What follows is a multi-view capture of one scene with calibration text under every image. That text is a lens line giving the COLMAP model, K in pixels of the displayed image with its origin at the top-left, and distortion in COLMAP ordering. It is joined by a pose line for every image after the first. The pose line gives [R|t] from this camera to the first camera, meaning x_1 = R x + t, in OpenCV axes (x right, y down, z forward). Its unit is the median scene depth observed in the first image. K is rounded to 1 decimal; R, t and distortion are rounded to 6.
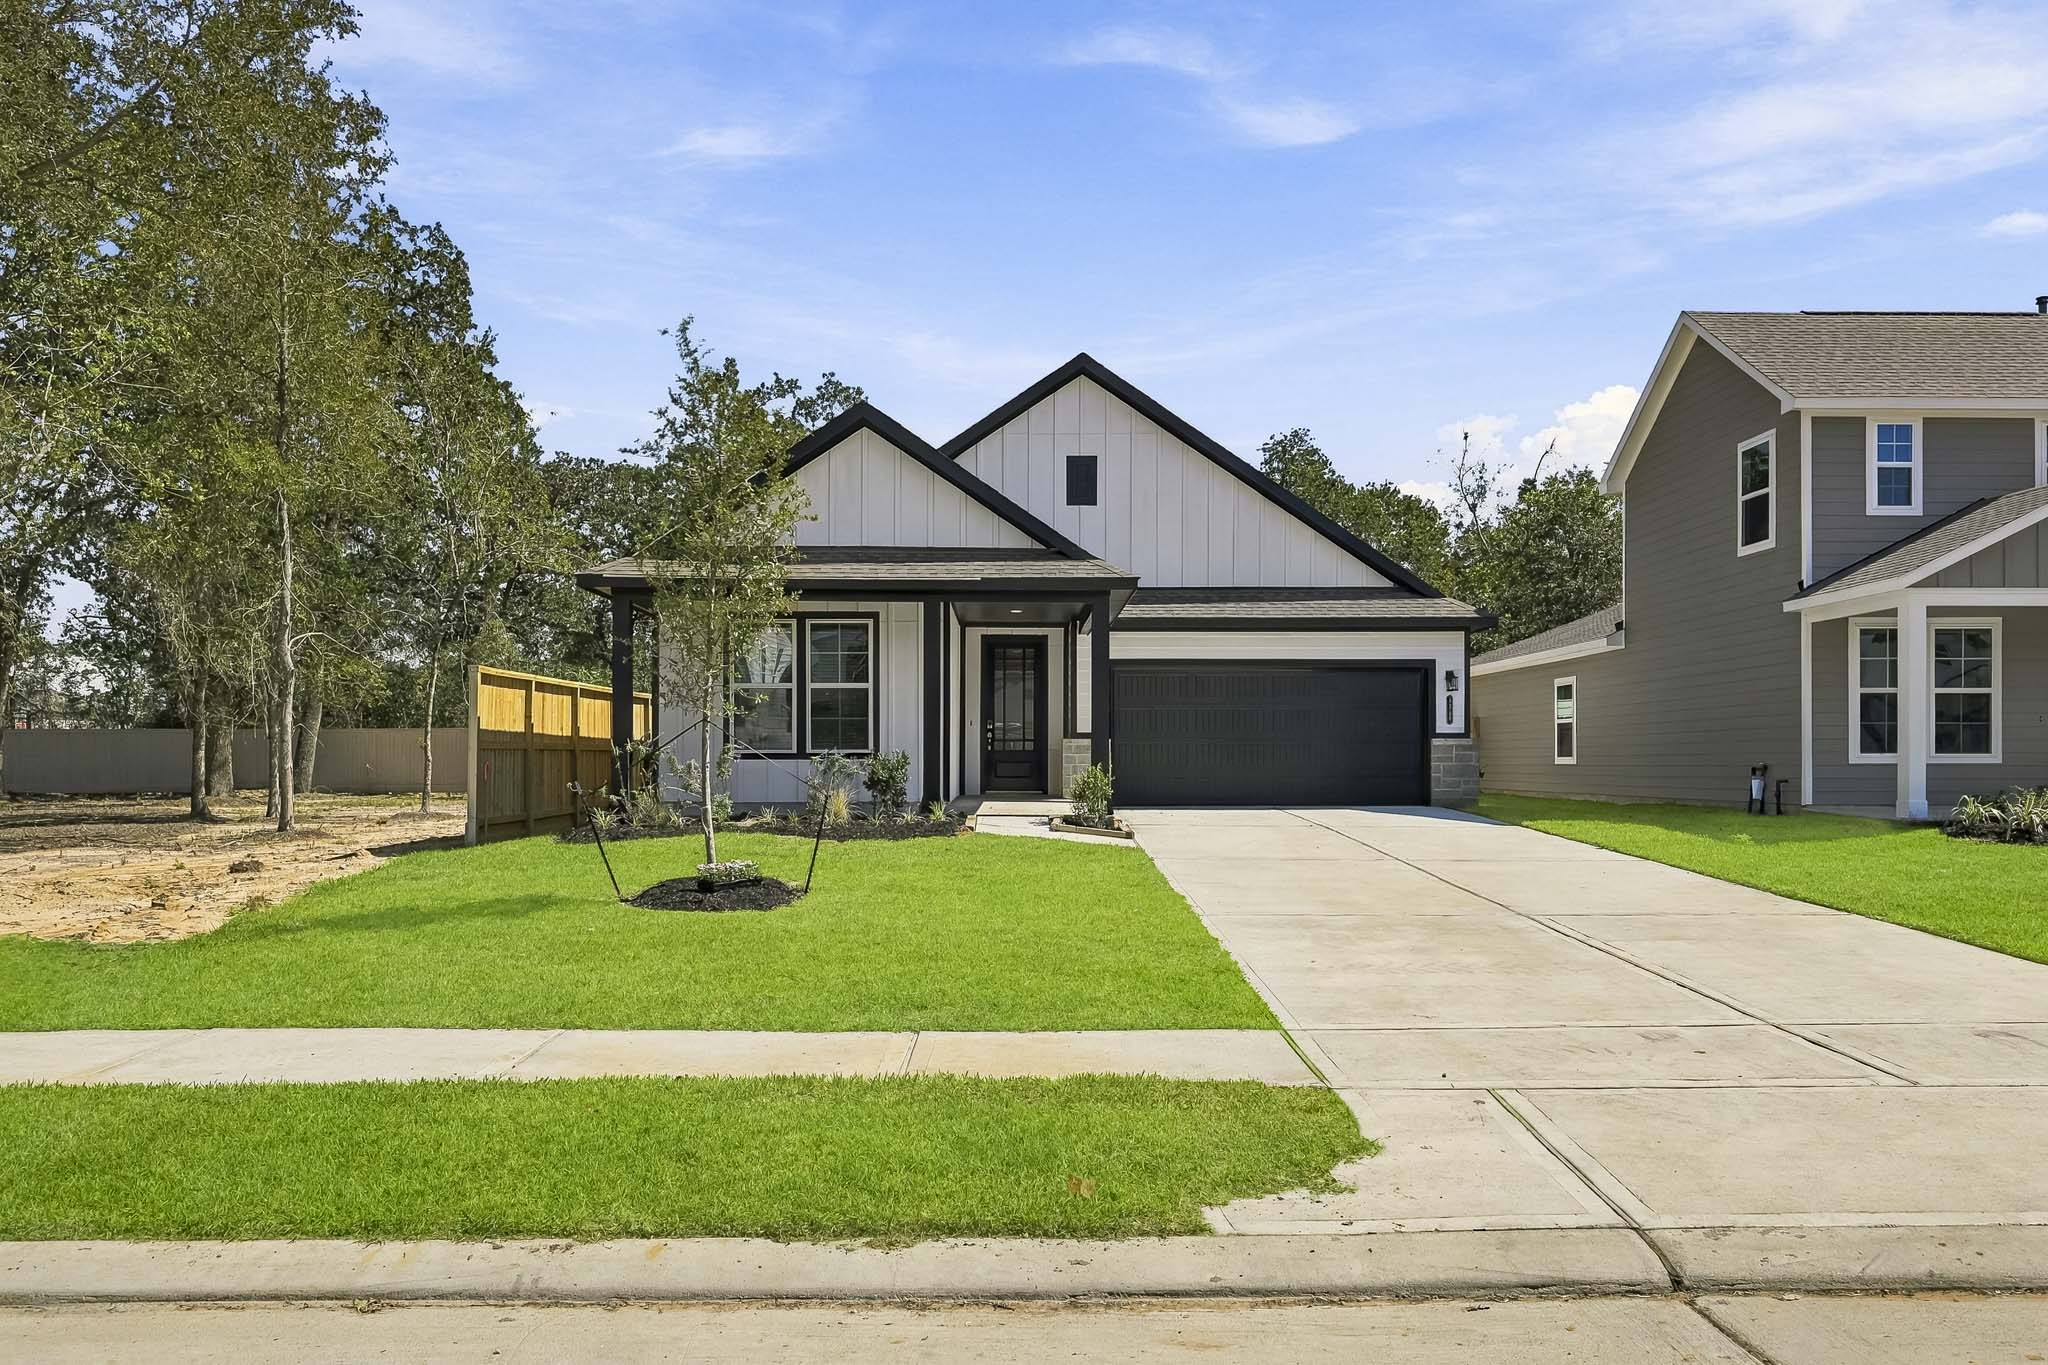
lens RADIAL K [[1500.7, 0, 1024.0], [0, 1500.7, 712.9], [0, 0, 1]] dist [0.001019, 0.001780]
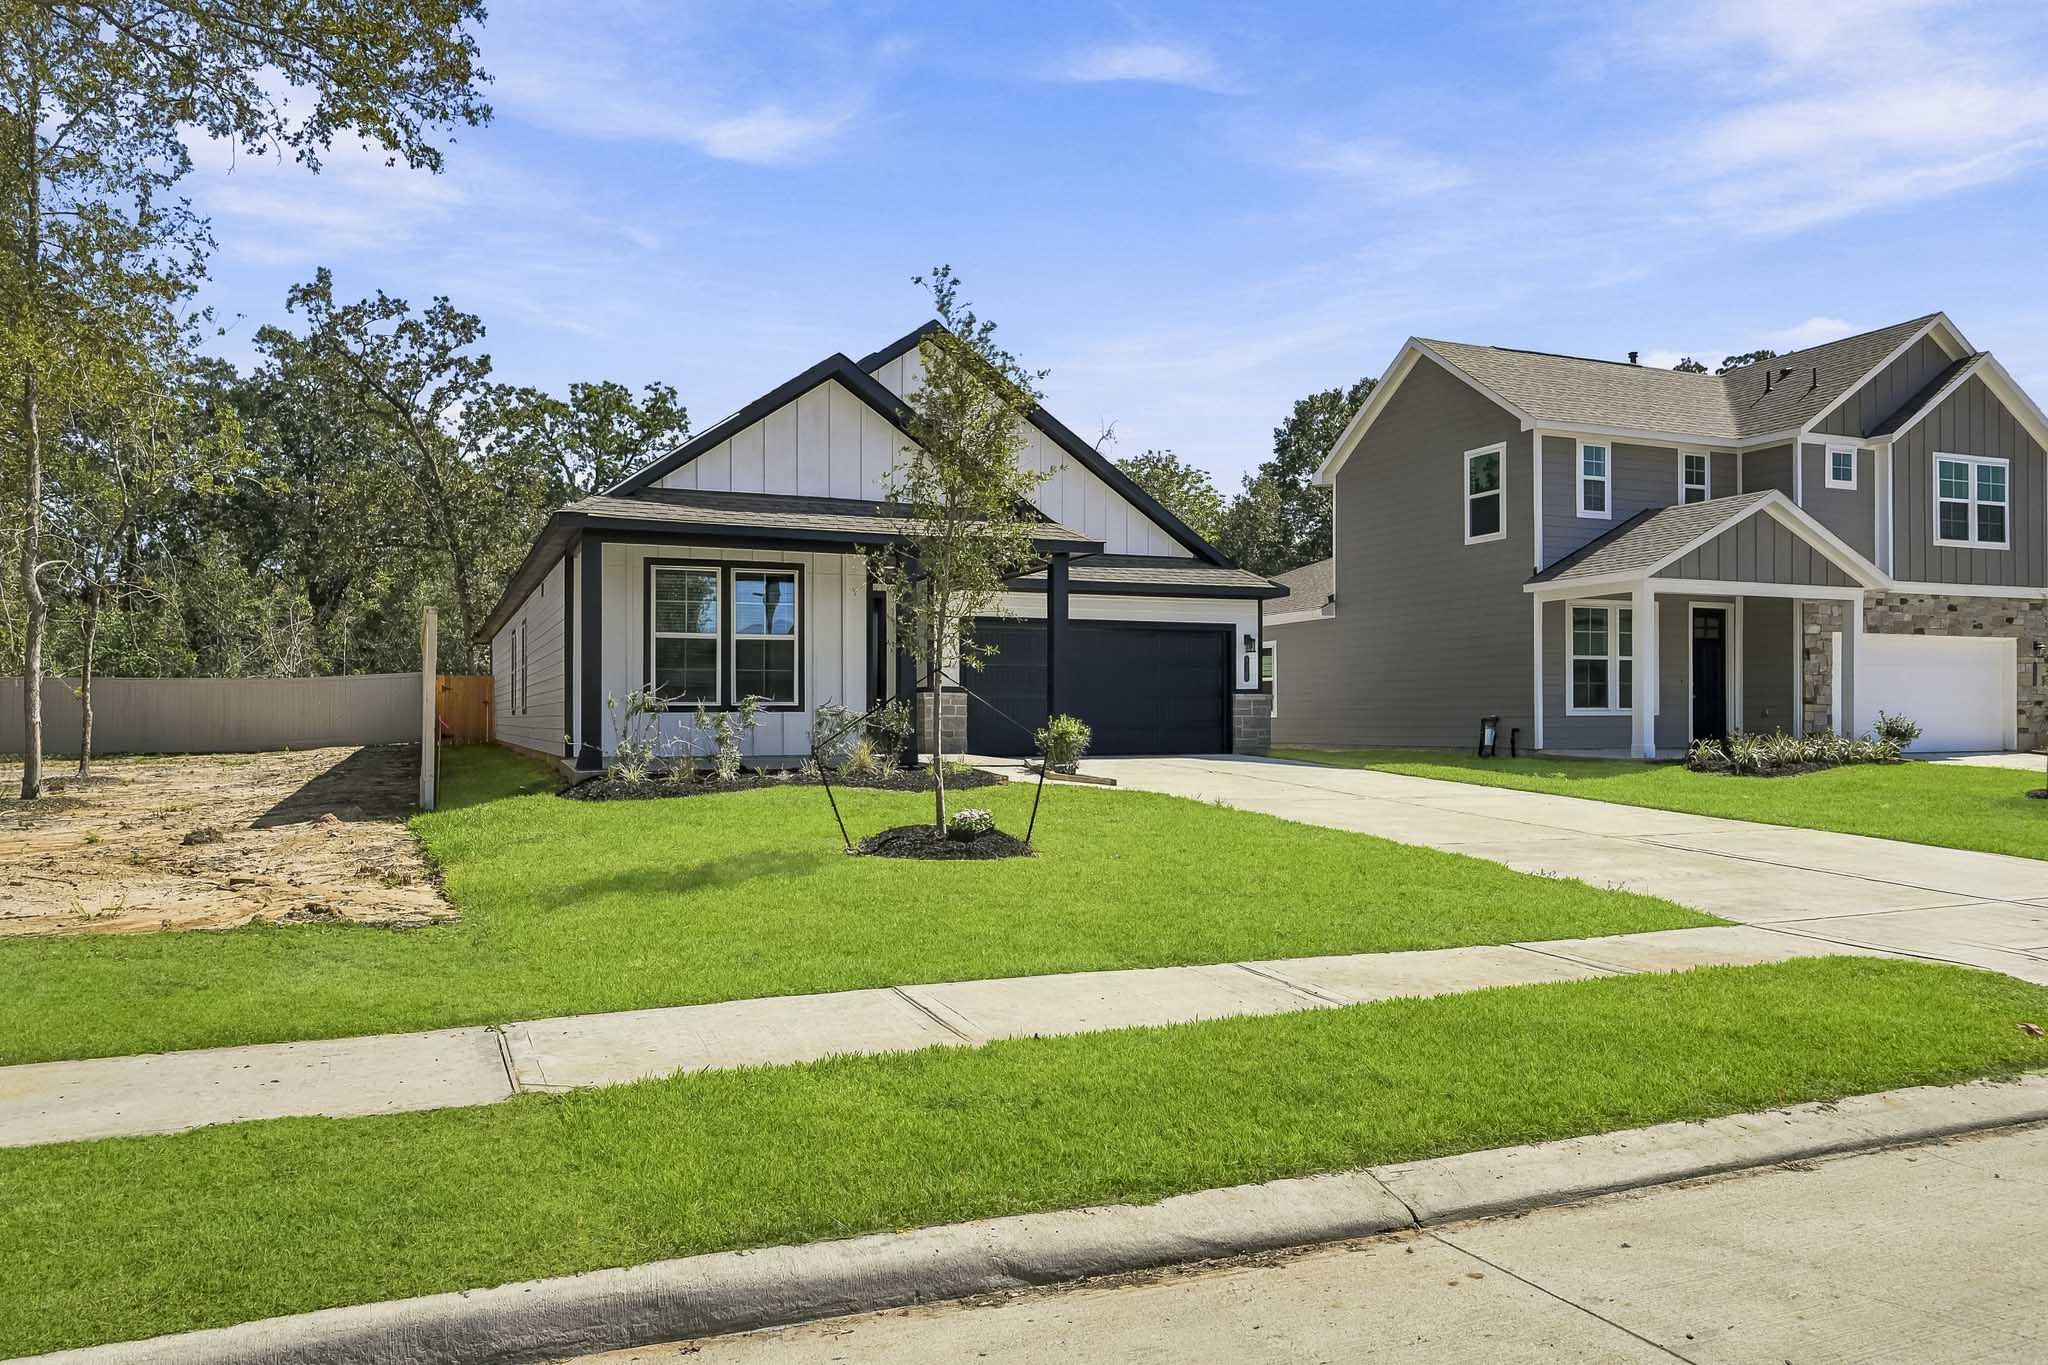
lens RADIAL K [[1482.7, 0, 1024.3], [0, 1482.7, 681.1], [0, 0, 1]] dist [-0.007810, -0.000599]
pose [[0.922389, 0.008572, 0.386167, -0.337044], [-0.011524, 0.999919, 0.005330, 0.003414], [-0.386090, -0.009366, 0.922414, 0.038786]]
